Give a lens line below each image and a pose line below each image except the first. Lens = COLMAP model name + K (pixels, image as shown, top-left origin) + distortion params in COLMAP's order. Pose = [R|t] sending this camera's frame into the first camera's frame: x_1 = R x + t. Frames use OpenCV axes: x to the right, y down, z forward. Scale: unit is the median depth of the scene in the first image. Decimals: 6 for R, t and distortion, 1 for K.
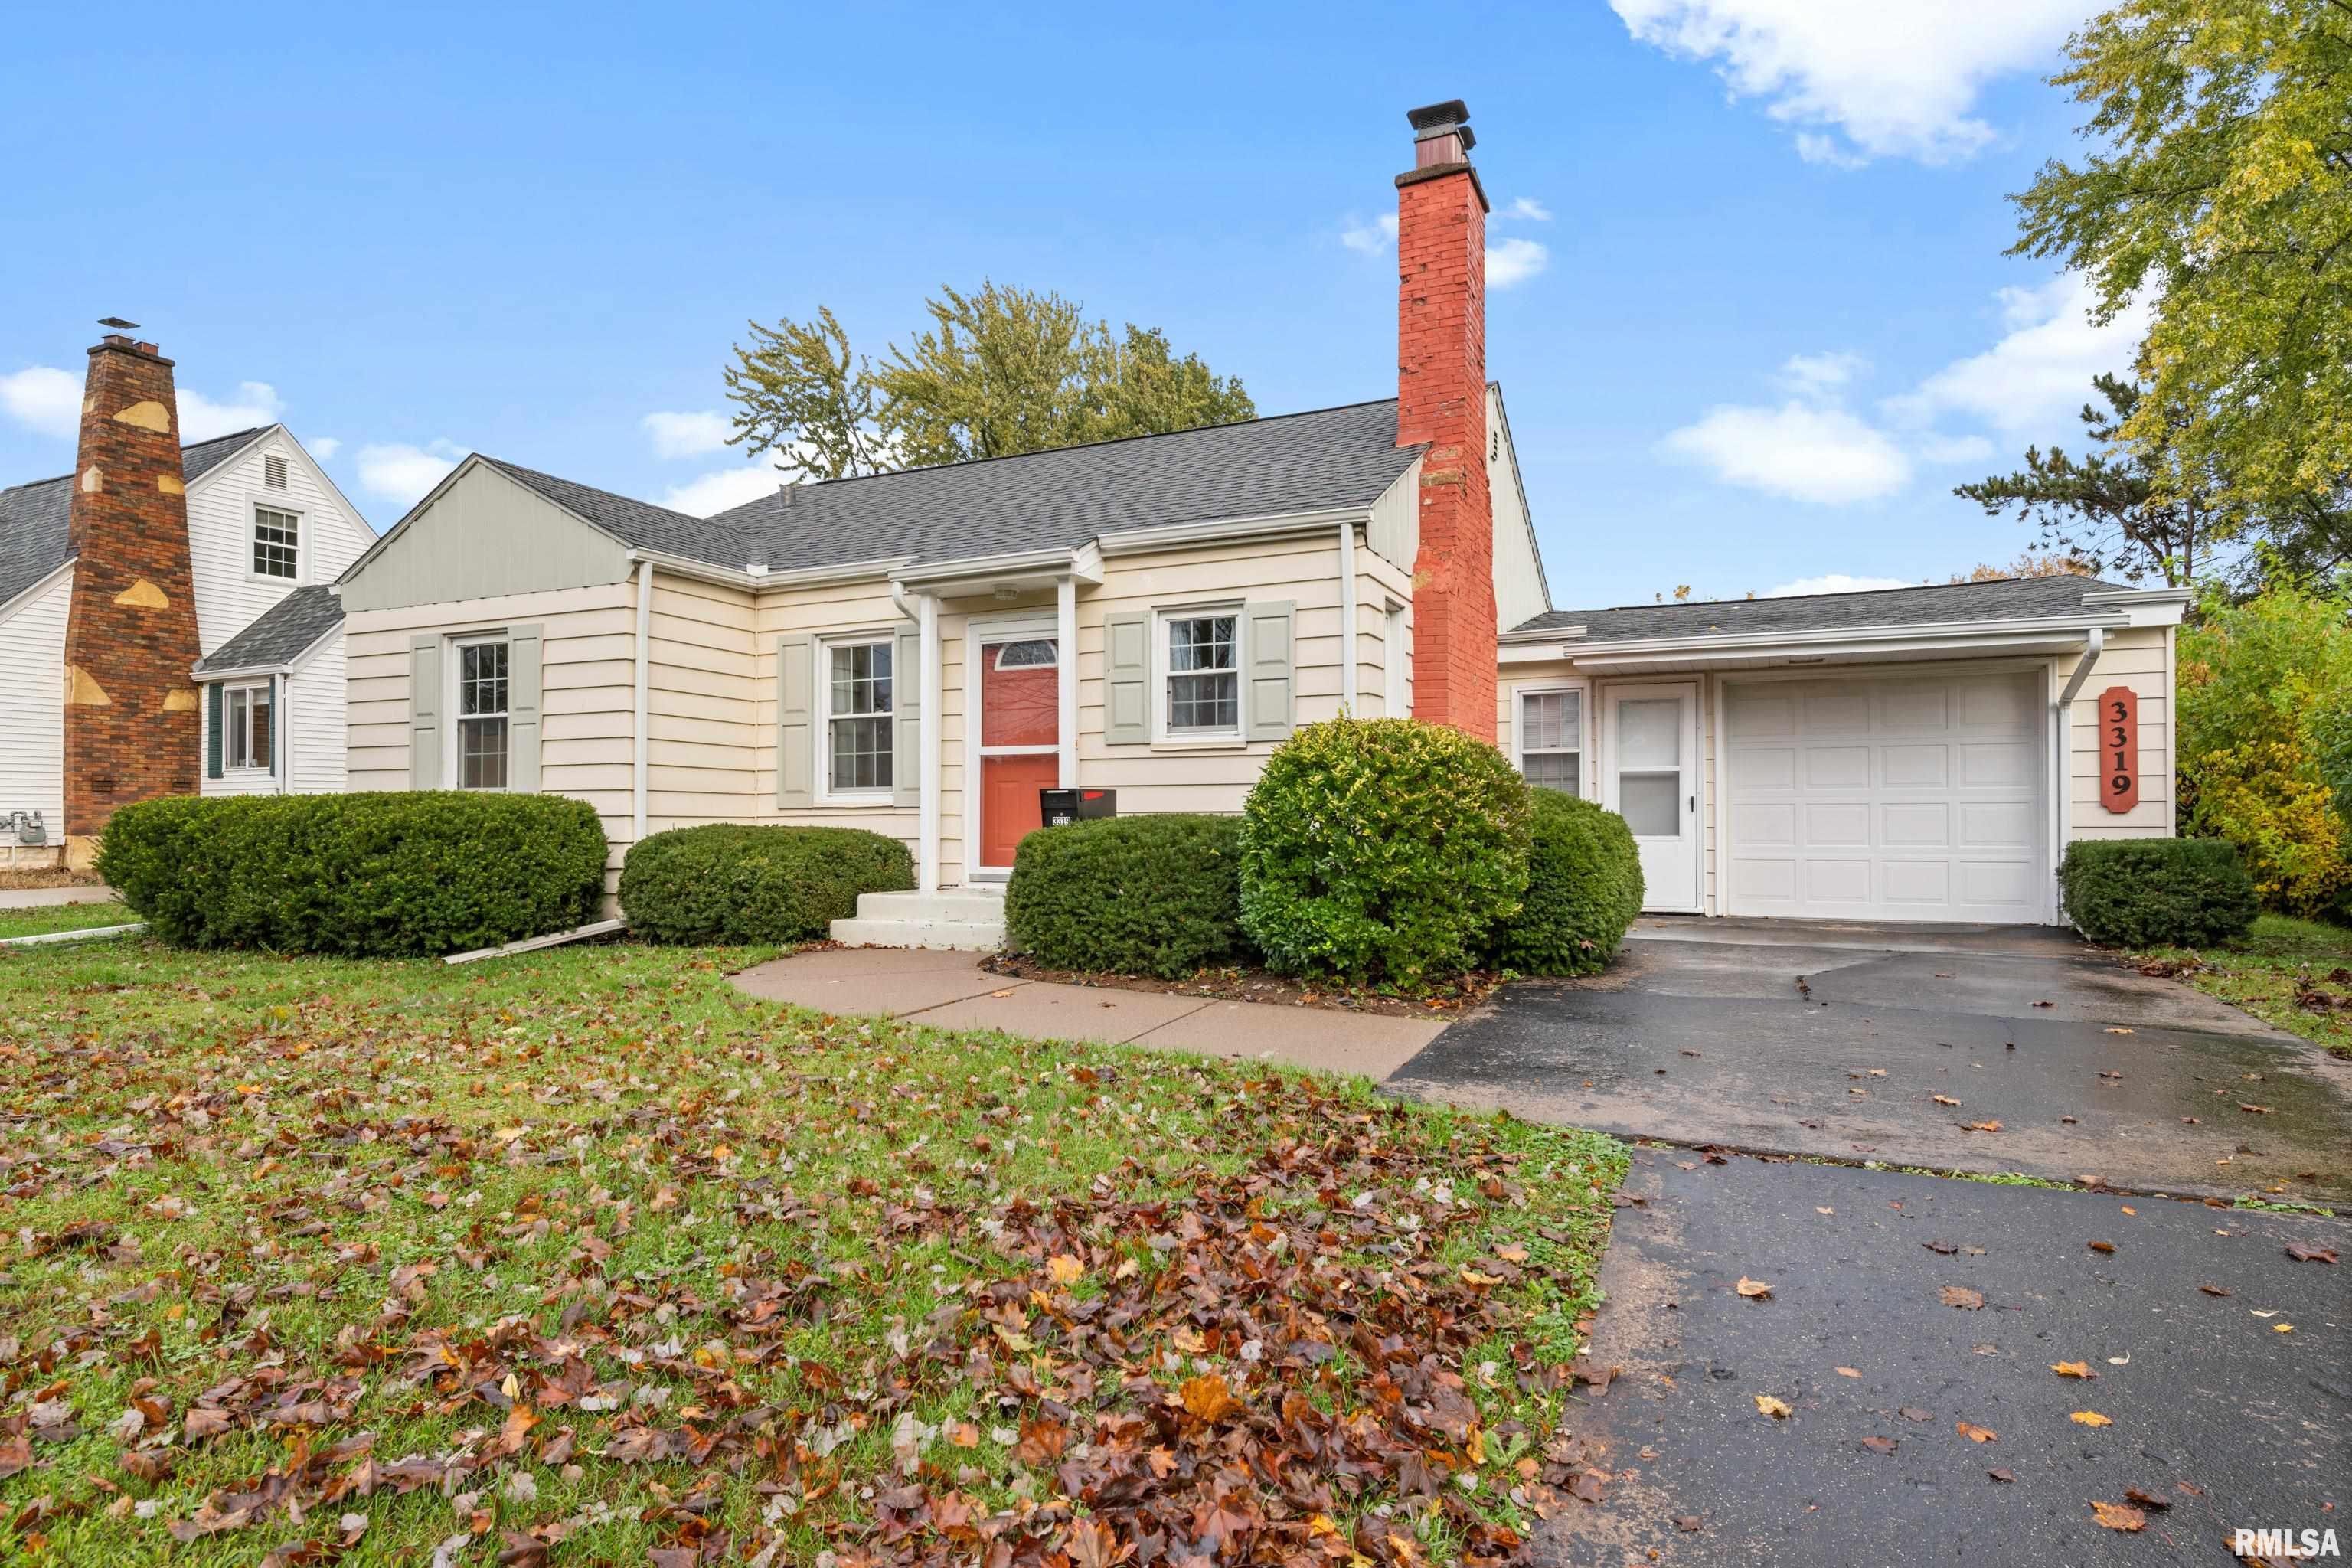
lens RADIAL K [[1258.4, 0, 1168.8], [0, 1258.4, 795.8], [0, 0, 1]] dist [0.004287, -0.001173]
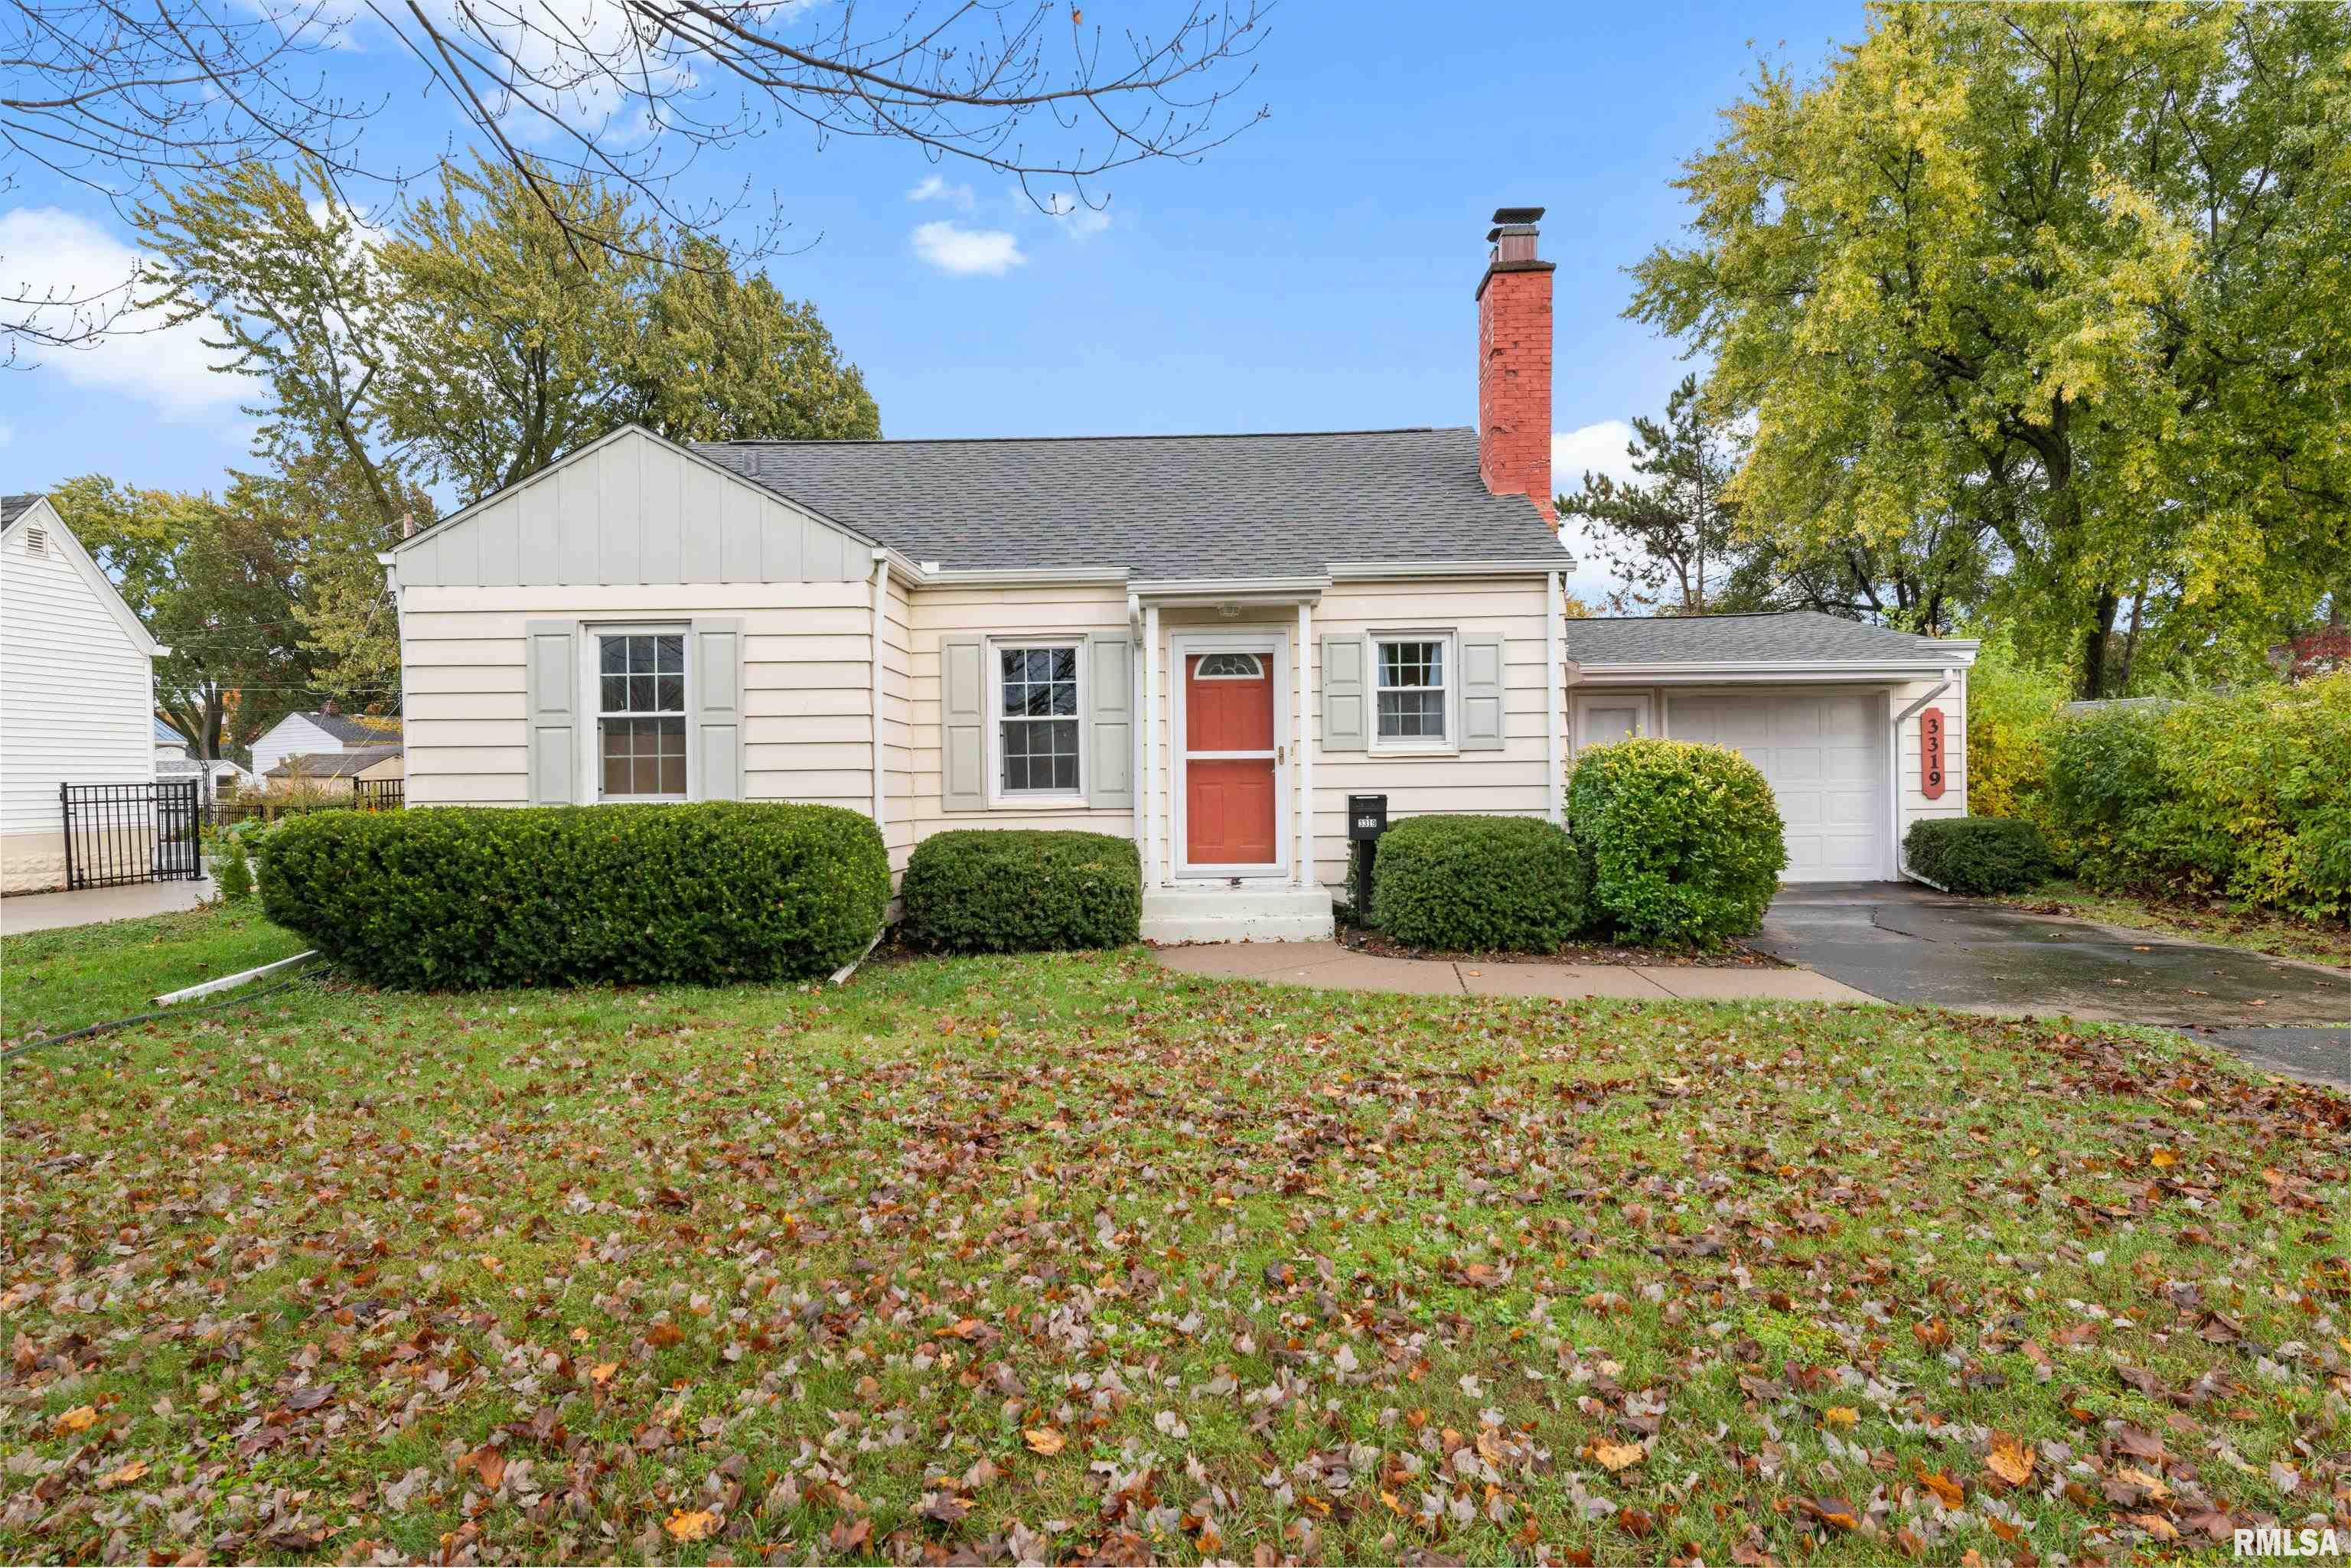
lens RADIAL K [[1361.8, 0, 1175.1], [0, 1361.8, 780.2], [0, 0, 1]] dist [0.016729, -0.001072]
pose [[0.915932, -0.008612, 0.401241, -0.589798], [0.002645, 0.999878, 0.015425, -0.030623], [-0.401325, -0.013067, 0.915843, -0.047797]]
